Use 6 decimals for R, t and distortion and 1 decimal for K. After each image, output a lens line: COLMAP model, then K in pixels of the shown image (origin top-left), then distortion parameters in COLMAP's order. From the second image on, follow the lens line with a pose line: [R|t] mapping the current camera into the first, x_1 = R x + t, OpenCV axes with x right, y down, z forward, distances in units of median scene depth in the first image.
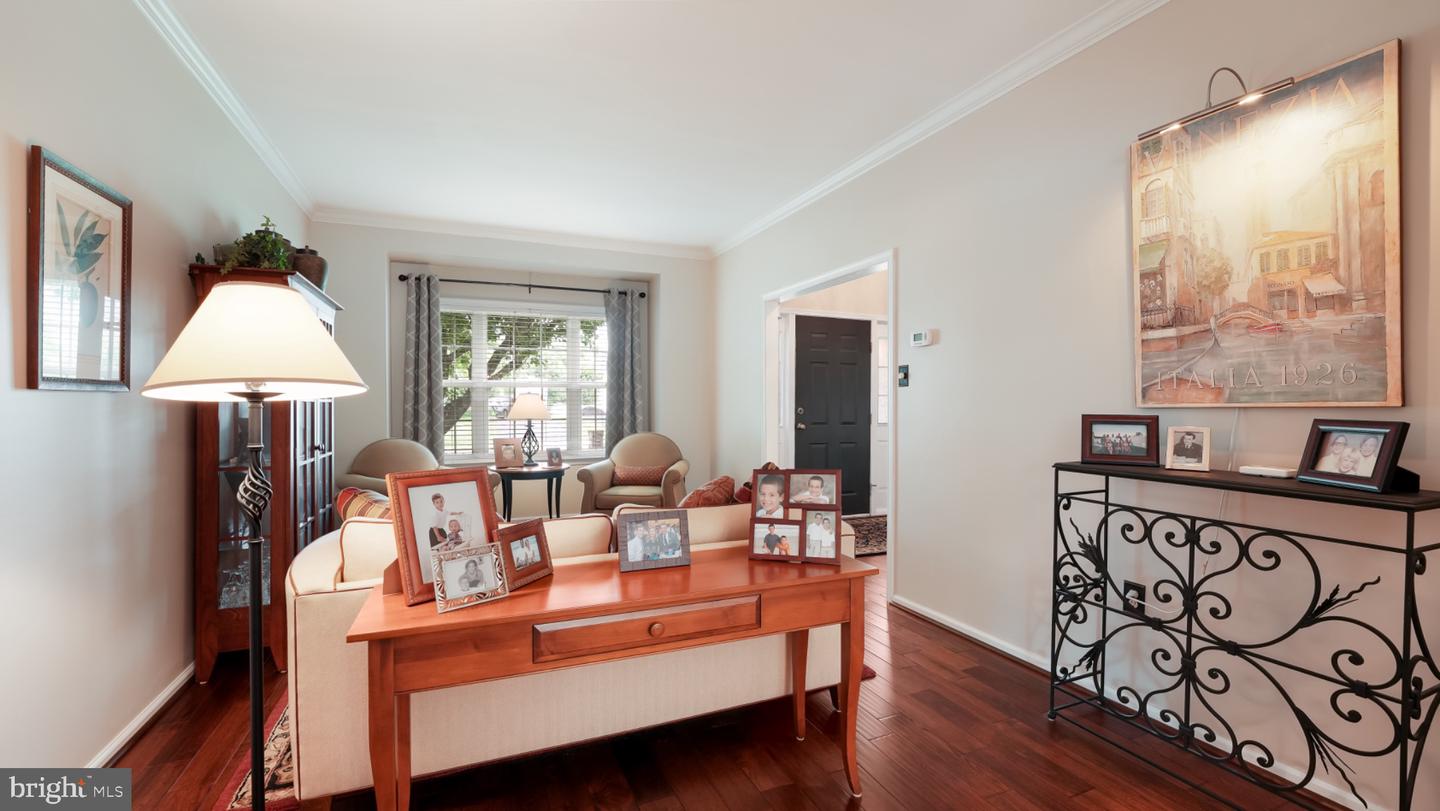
lens RADIAL K [[595.2, 0, 721.1], [0, 595.2, 394.1], [0, 0, 1]] dist [-0.012373, 0.000067]
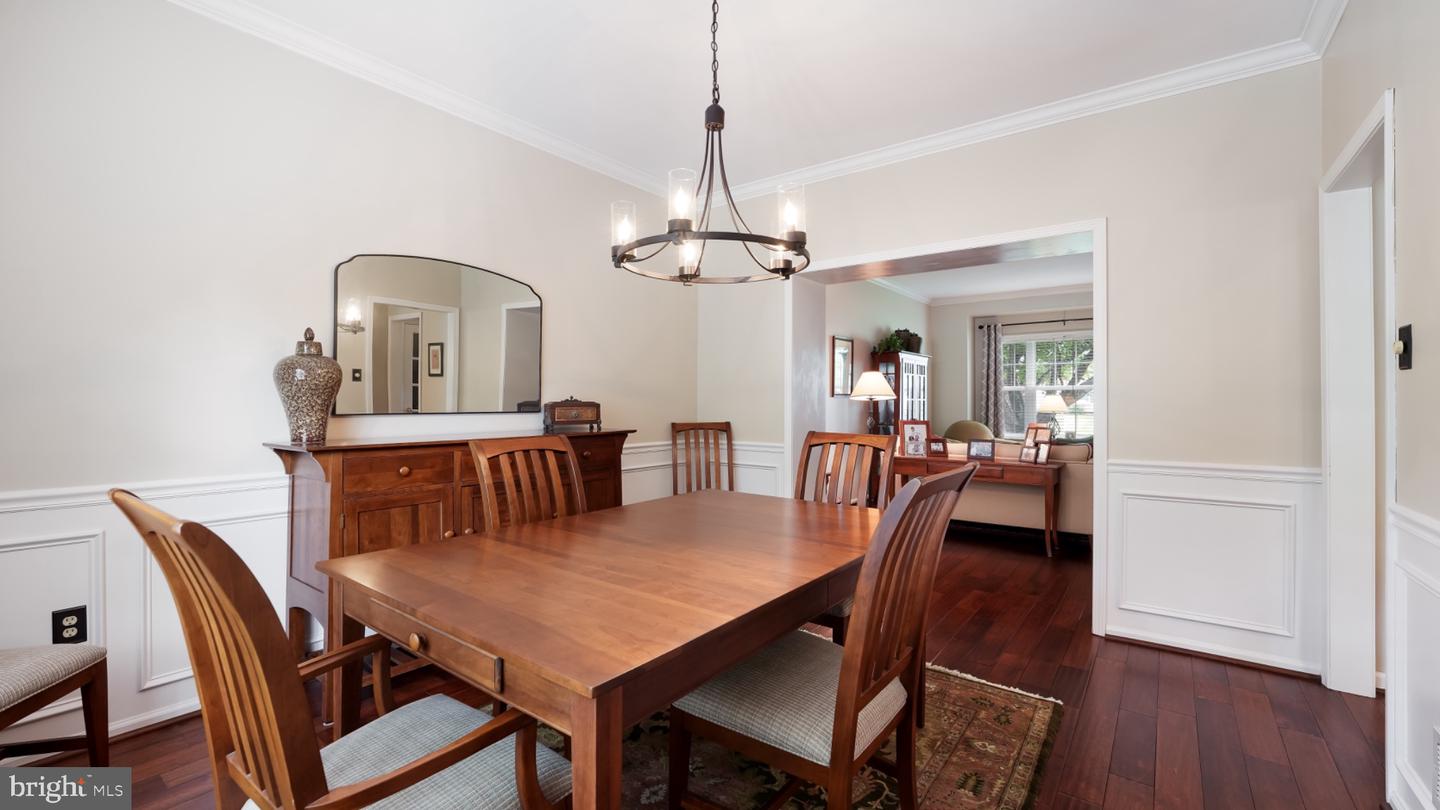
lens RADIAL K [[595.2, 0, 721.1], [0, 595.2, 393.6], [0, 0, 1]] dist [-0.012373, 0.000067]
pose [[0.491607, -0.009673, -0.870763, 0.784779], [0.011661, 0.999922, -0.004525, -0.009247], [0.870739, -0.007929, 0.491682, -0.660190]]
